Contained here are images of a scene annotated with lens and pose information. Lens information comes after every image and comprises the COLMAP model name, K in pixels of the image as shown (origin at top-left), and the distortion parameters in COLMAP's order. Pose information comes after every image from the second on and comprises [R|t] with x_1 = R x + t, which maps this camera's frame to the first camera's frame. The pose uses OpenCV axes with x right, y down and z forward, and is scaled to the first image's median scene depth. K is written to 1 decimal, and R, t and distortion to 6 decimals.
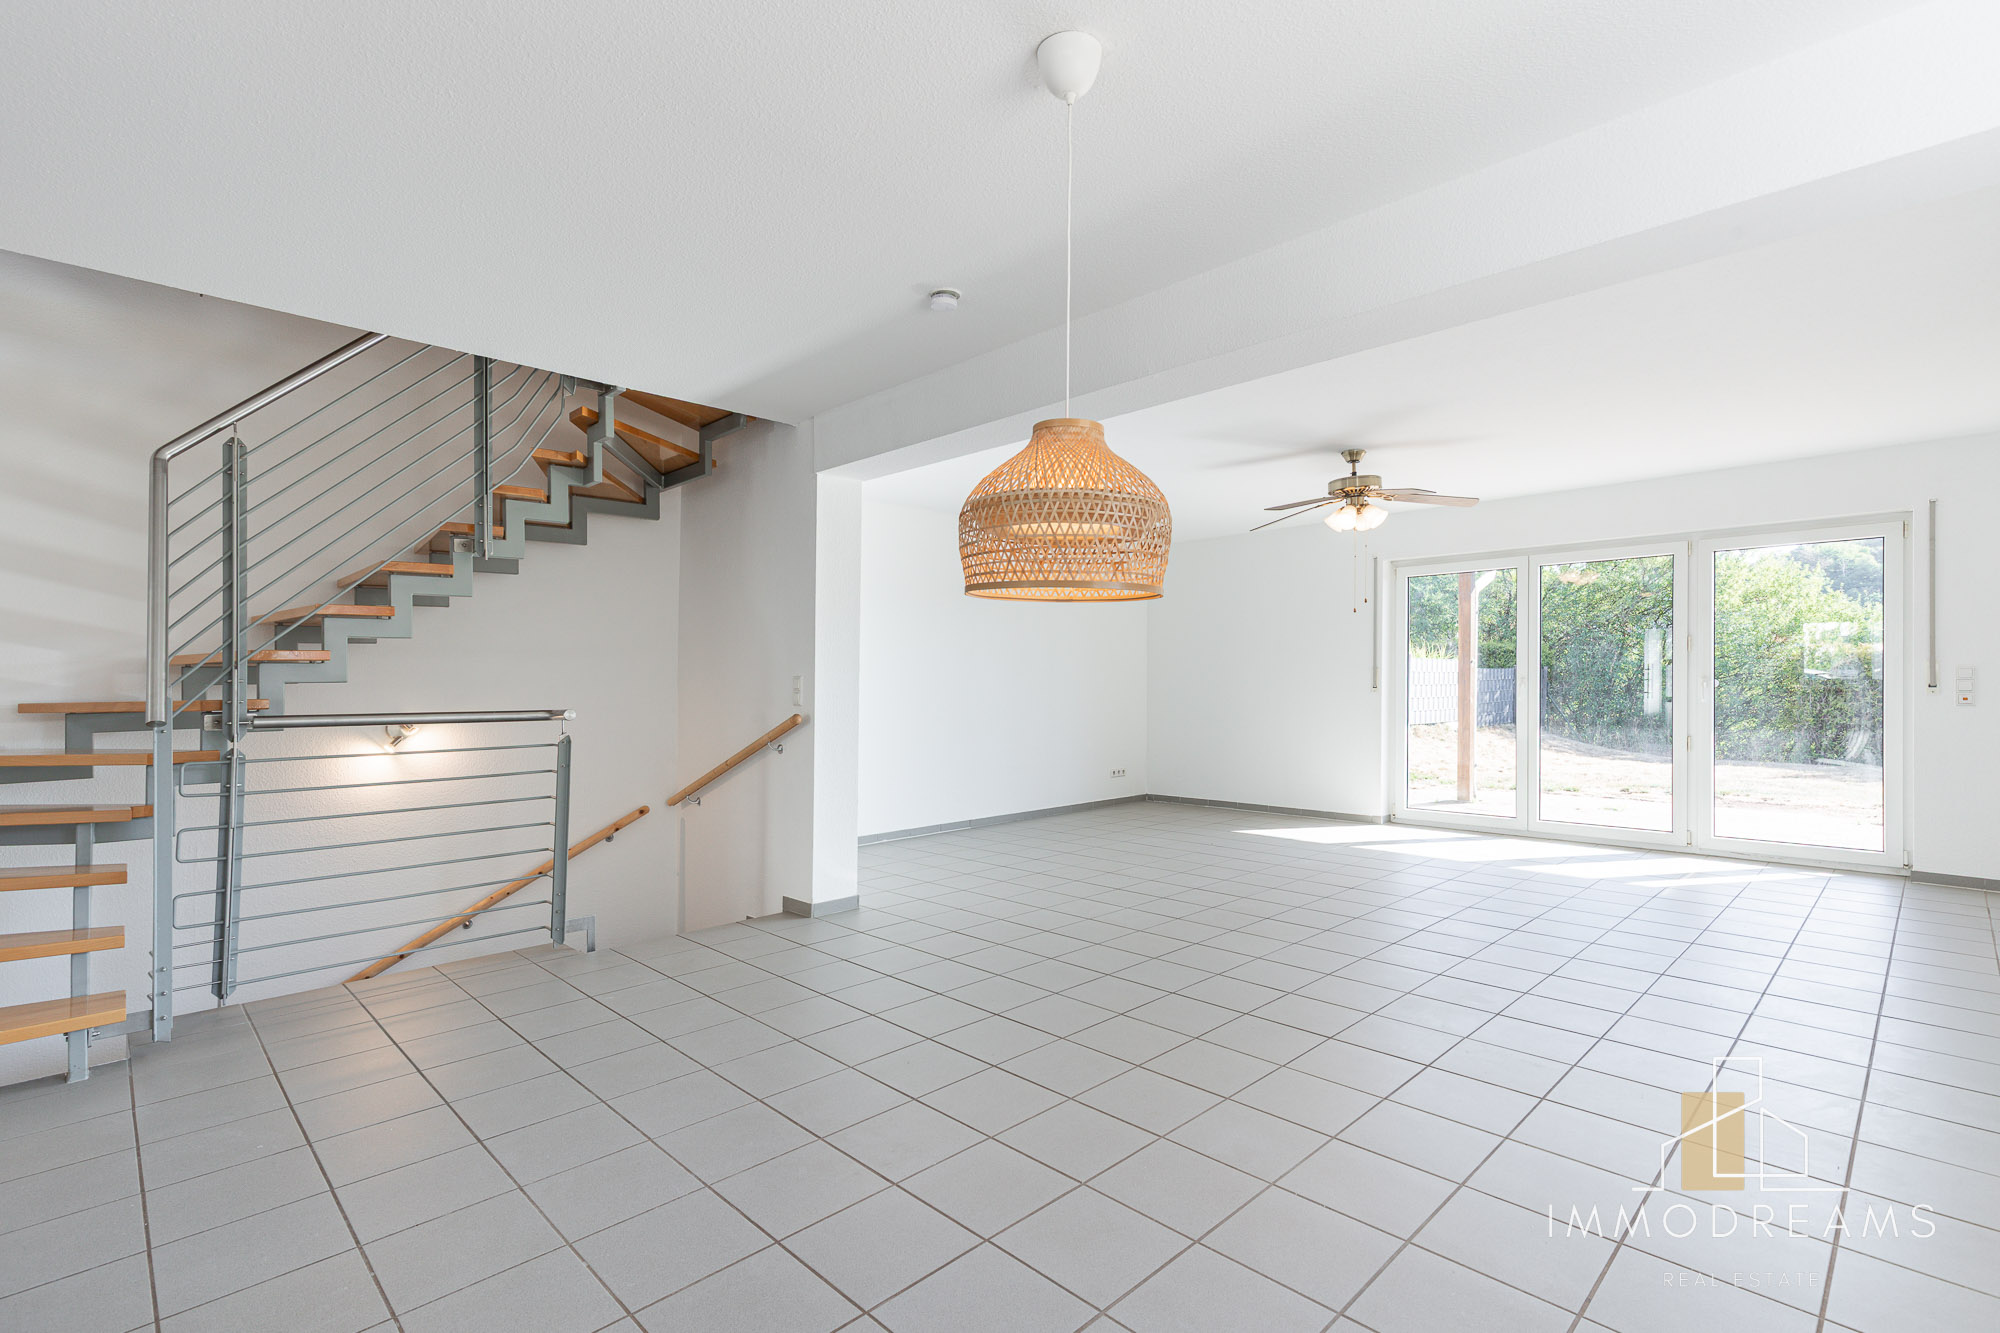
lens RADIAL K [[931.7, 0, 1006.4], [0, 931.7, 671.9], [0, 0, 1]] dist [0.016273, -0.003401]
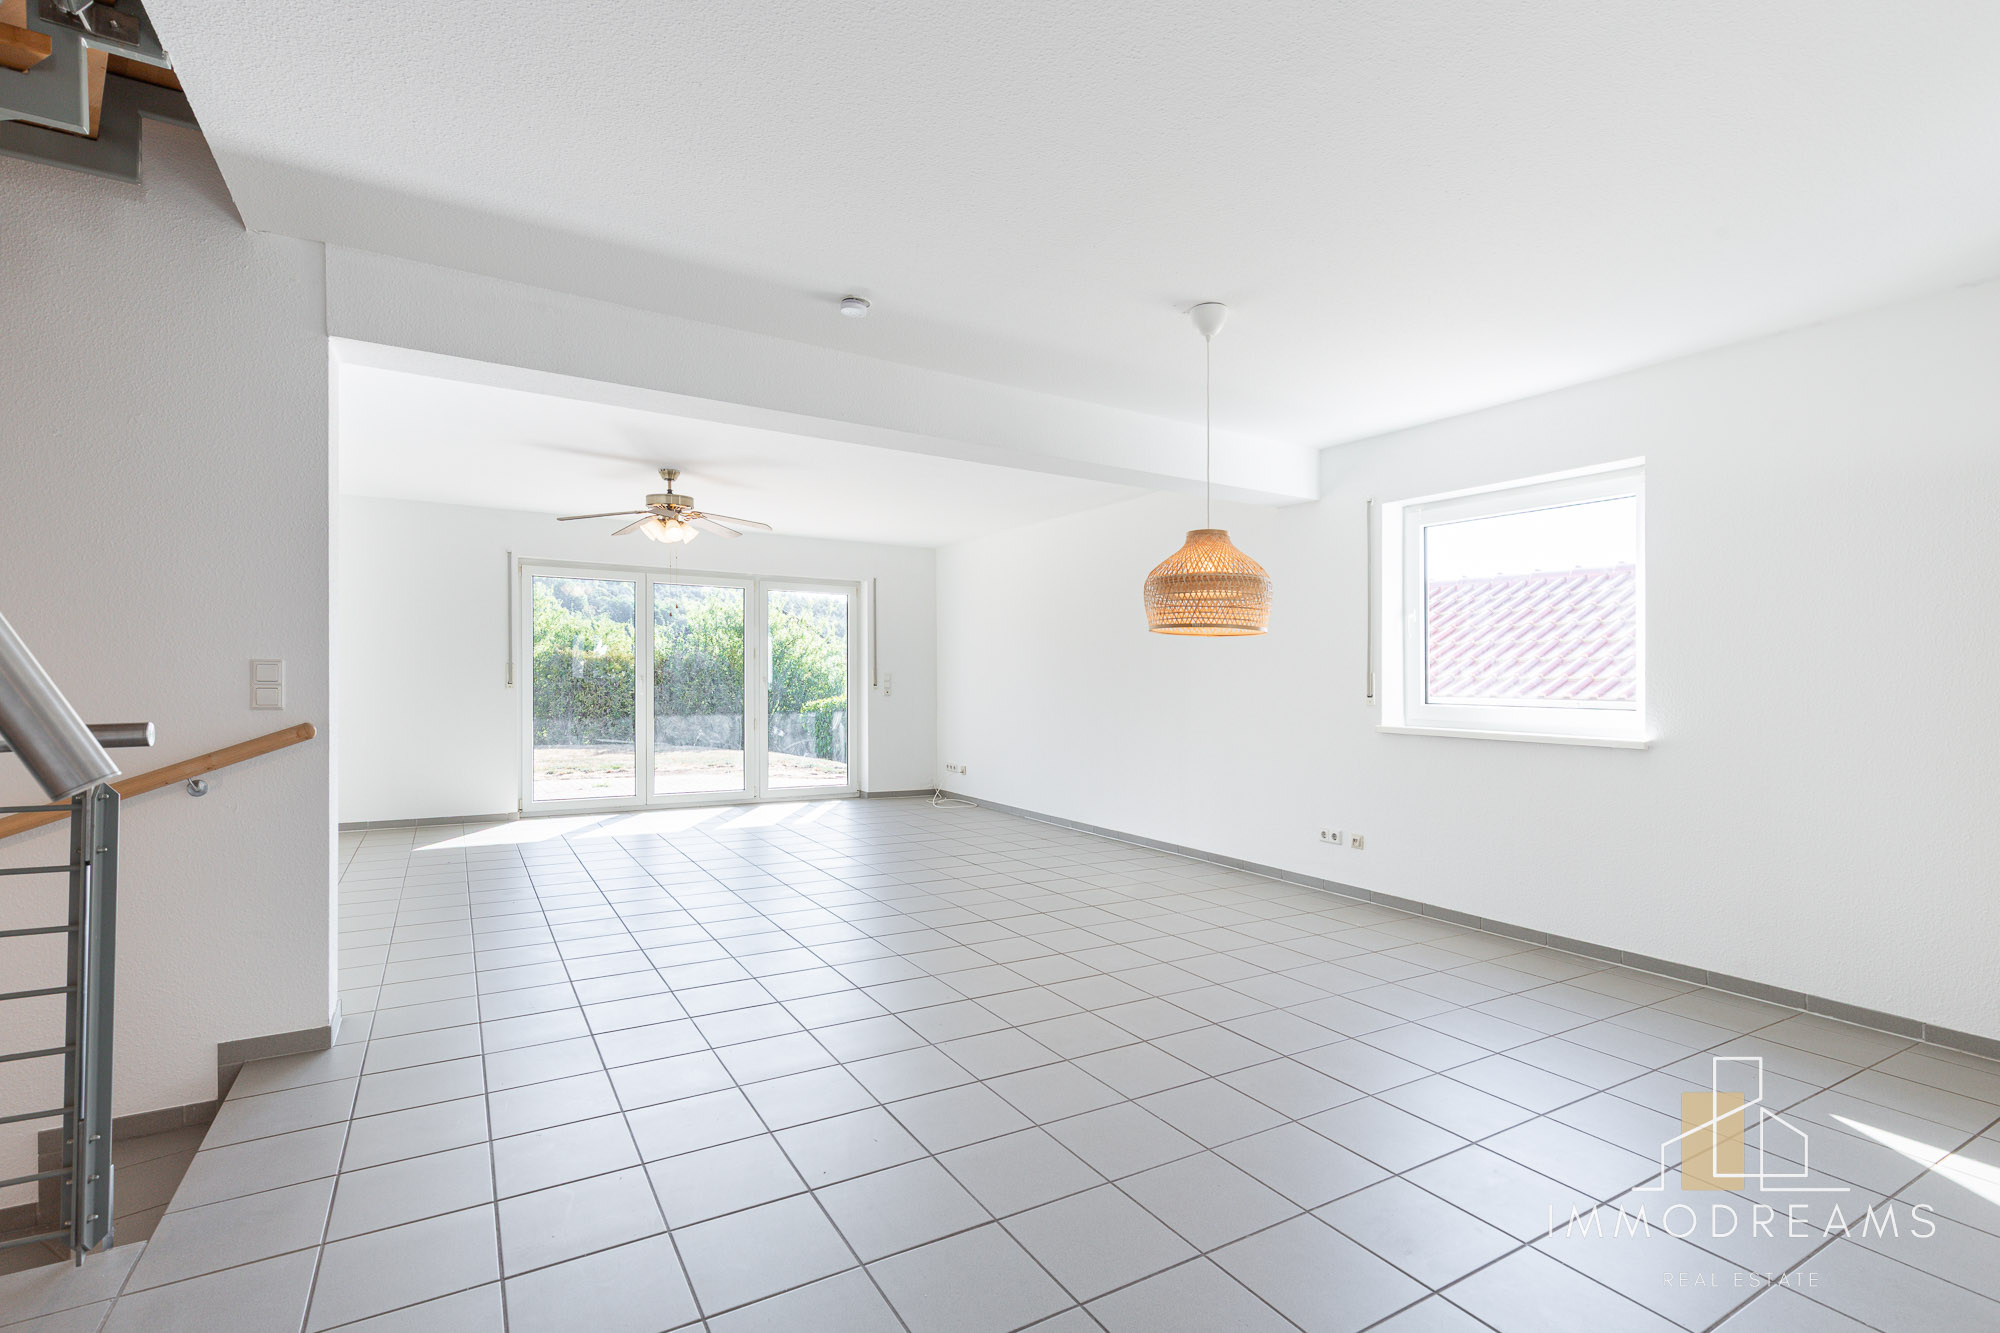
lens RADIAL K [[931.7, 0, 1000.9], [0, 931.7, 682.1], [0, 0, 1]] dist [0.016273, -0.003401]
pose [[0.238571, 0.007736, 0.971094, -0.563562], [-0.023954, 0.999711, -0.002079, 0.006152], [-0.970829, -0.022766, 0.238688, 0.326615]]
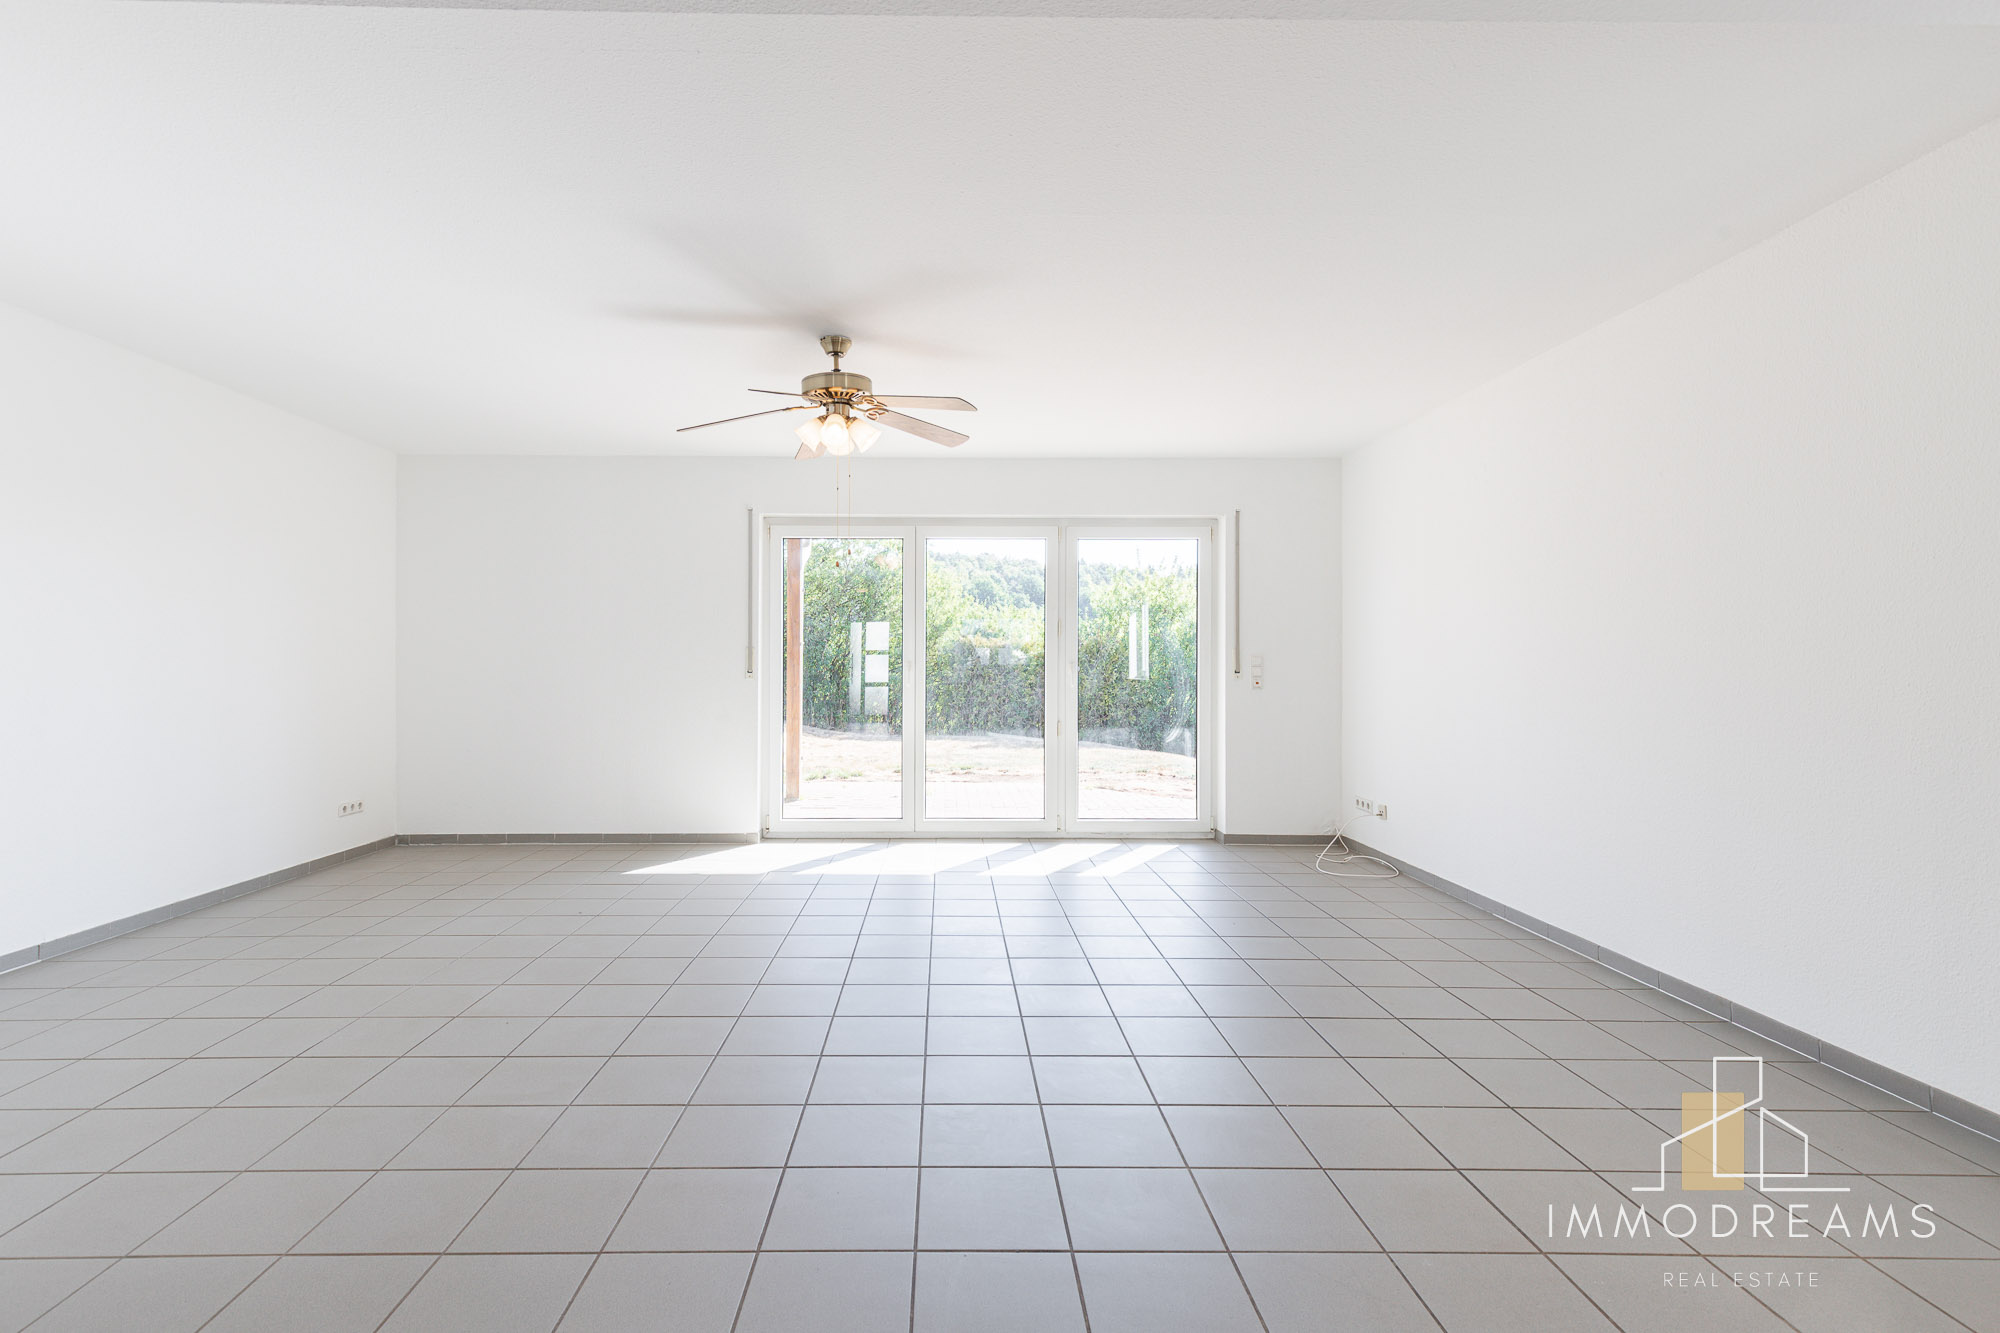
lens RADIAL K [[931.7, 0, 952.0], [0, 931.7, 681.4], [0, 0, 1]] dist [0.016273, -0.003401]
pose [[0.697924, -0.004364, 0.716158, -0.069689], [-0.015095, 0.999670, 0.020803, 0.006649], [-0.716013, -0.025329, 0.697628, 0.406490]]
